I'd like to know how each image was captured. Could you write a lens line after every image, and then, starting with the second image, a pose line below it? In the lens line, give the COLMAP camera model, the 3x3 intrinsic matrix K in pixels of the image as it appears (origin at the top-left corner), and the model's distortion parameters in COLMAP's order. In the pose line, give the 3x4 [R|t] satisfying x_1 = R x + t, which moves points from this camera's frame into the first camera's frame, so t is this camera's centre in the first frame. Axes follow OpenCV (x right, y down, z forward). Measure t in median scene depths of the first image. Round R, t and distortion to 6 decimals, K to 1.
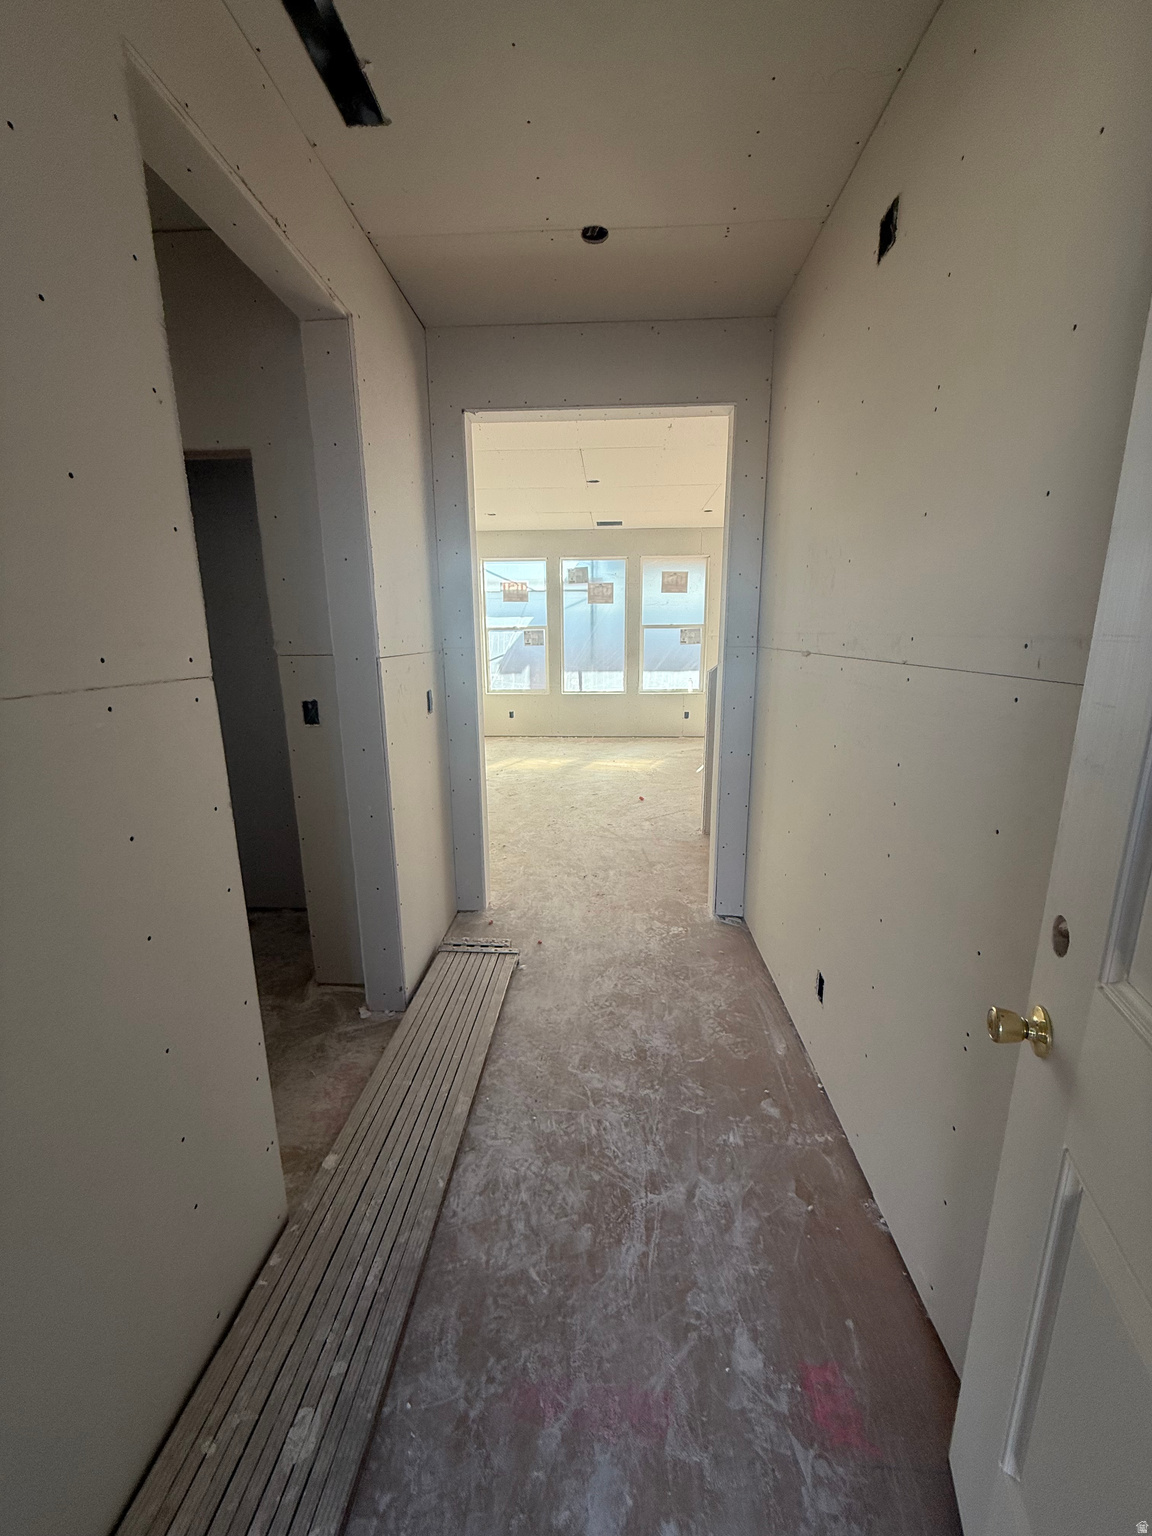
lens RADIAL K [[620.5, 0, 577.1], [0, 620.5, 773.3], [0, 0, 1]] dist [0.001202, -0.000028]
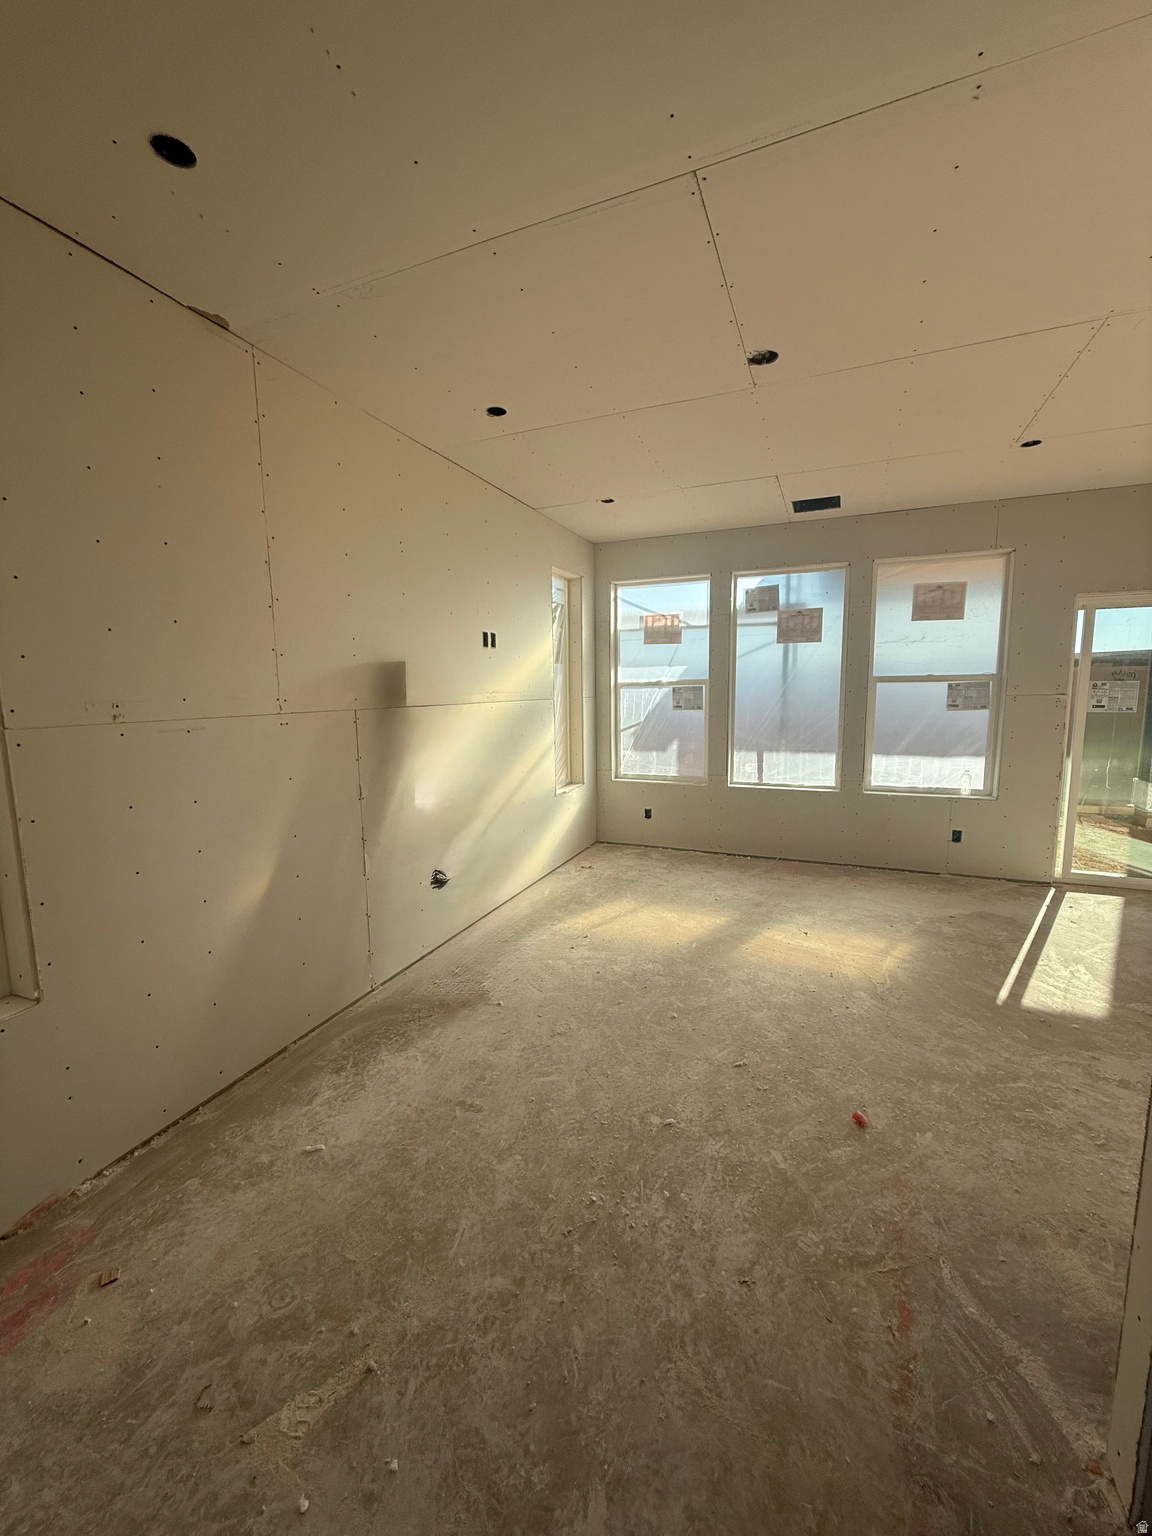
lens RADIAL K [[620.5, 0, 568.1], [0, 620.5, 765.7], [0, 0, 1]] dist [0.001202, -0.000028]
pose [[0.939469, 0.039366, -0.340366, 0.036523], [-0.071822, 0.993934, -0.083286, -0.085251], [0.335022, 0.102691, 0.936597, 0.359864]]
